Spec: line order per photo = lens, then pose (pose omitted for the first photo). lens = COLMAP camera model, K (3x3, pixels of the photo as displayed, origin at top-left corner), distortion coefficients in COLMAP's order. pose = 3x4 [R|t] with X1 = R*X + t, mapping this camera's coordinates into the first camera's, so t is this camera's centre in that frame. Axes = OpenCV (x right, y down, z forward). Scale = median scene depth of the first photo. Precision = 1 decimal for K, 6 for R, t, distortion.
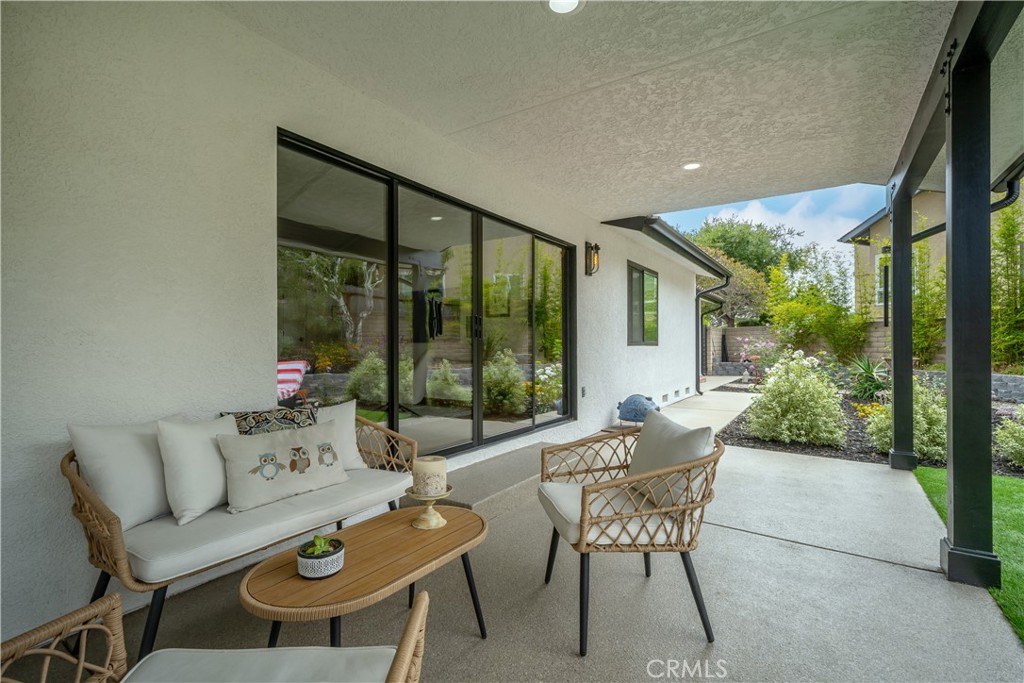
lens RADIAL K [[481.0, 0, 512.0], [0, 481.0, 341.5], [0, 0, 1]] dist [0.000766, -0.000218]
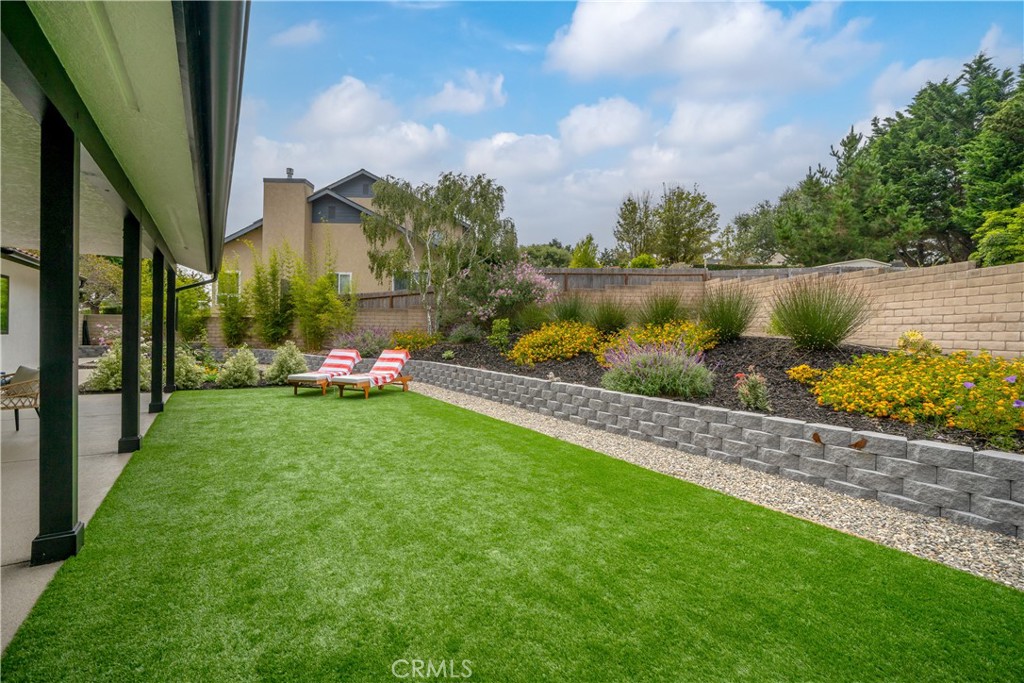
lens RADIAL K [[443.2, 0, 505.3], [0, 443.2, 337.3], [0, 0, 1]] dist [-0.000897, 0.000084]
pose [[0.398025, 0.000056, 0.917374, -0.340106], [-0.026448, 0.999585, 0.011414, -0.042250], [-0.916993, -0.028806, 0.397862, -0.927457]]
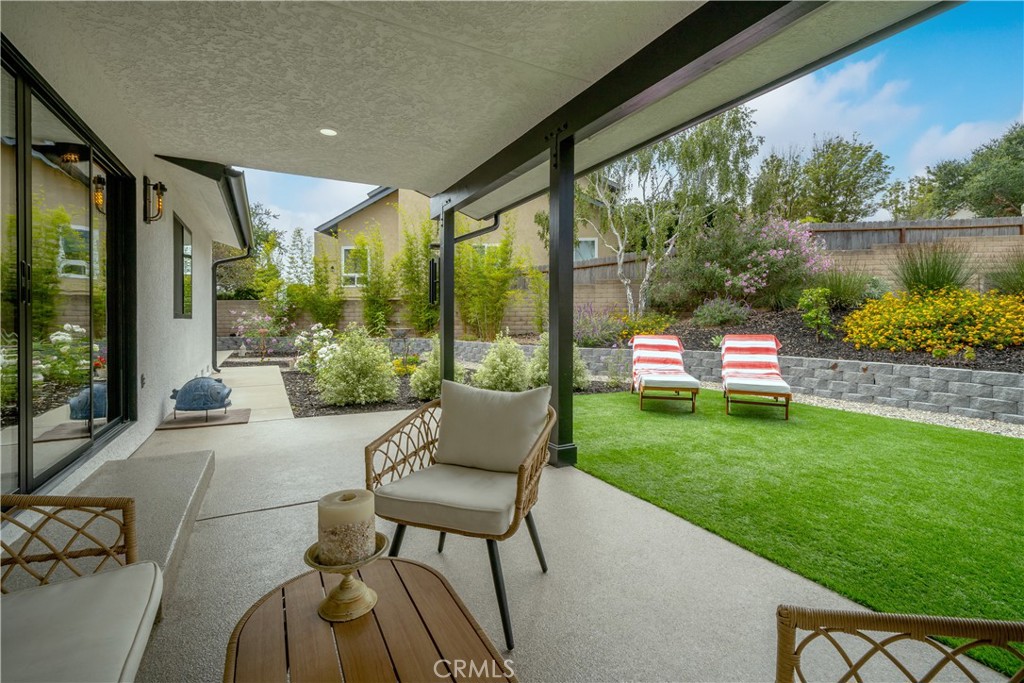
lens RADIAL K [[454.5, 0, 505.5], [0, 454.5, 324.2], [0, 0, 1]] dist [0.001414, -0.000063]
pose [[0.482380, -0.007266, 0.875932, -0.186488], [-0.008761, 0.999876, 0.013119, 0.004255], [-0.875918, -0.014002, 0.482256, 0.177764]]
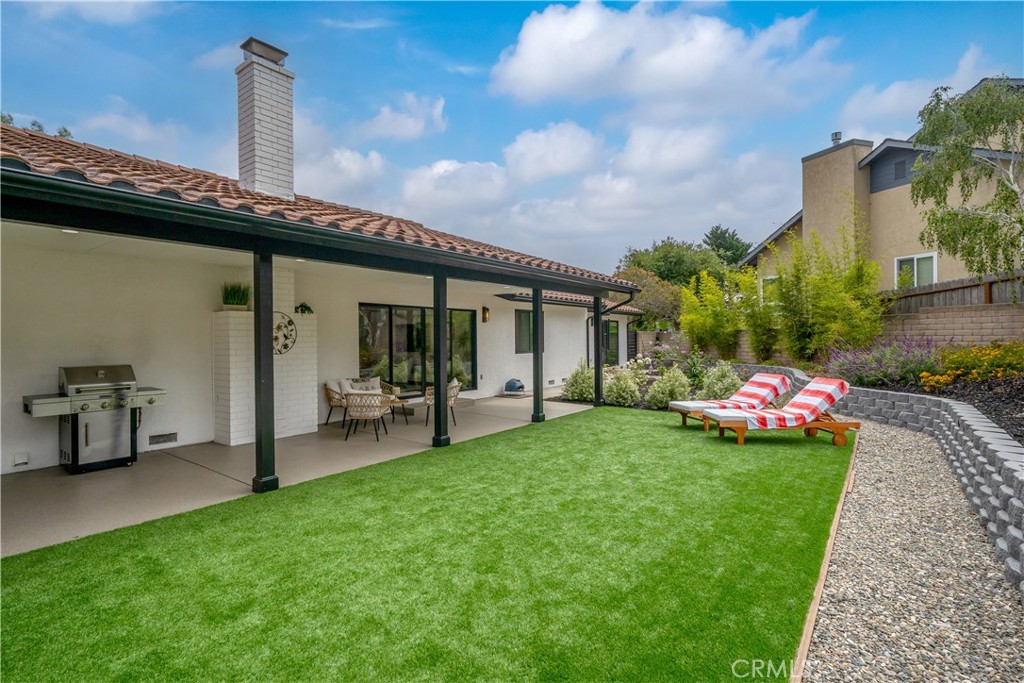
lens RADIAL K [[502.2, 0, 483.9], [0, 502.2, 339.7], [0, 0, 1]] dist [0.000935, 0.000128]
pose [[0.995603, -0.007745, -0.093353, 0.359962], [0.008620, 0.999923, 0.008979, -0.079443], [0.093276, -0.009744, 0.995593, -1.193314]]
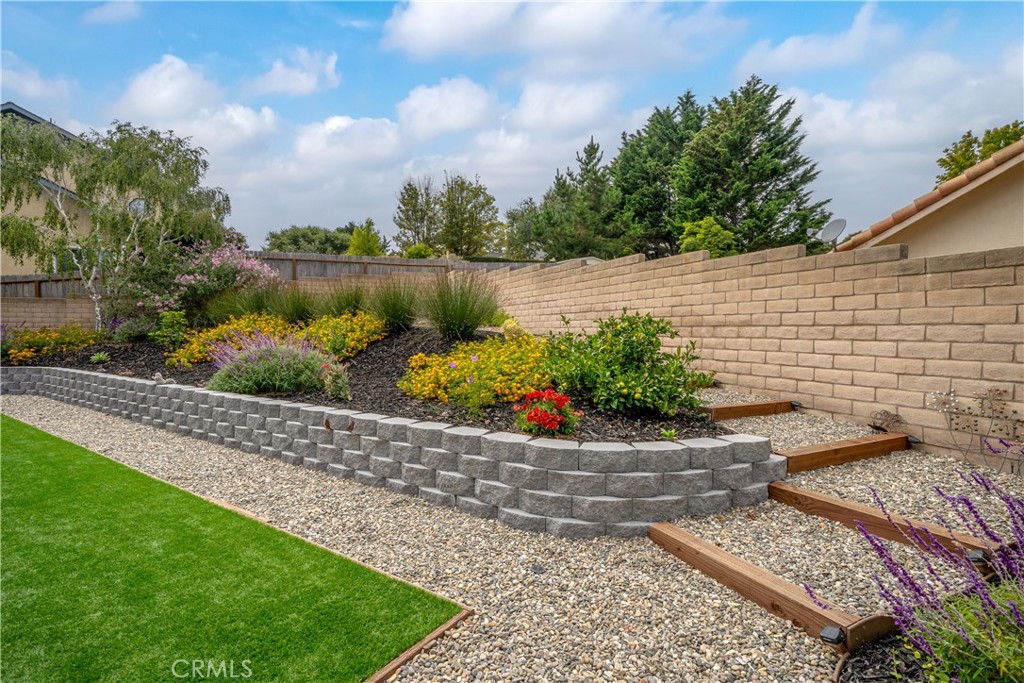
lens RADIAL K [[481.0, 0, 512.0], [0, 481.0, 341.5], [0, 0, 1]] dist [0.000766, -0.000218]
pose [[0.012338, -0.021507, 0.999693, -0.257822], [-0.009440, 0.999722, 0.021624, -0.039300], [-0.999879, -0.009704, 0.012132, -1.442129]]
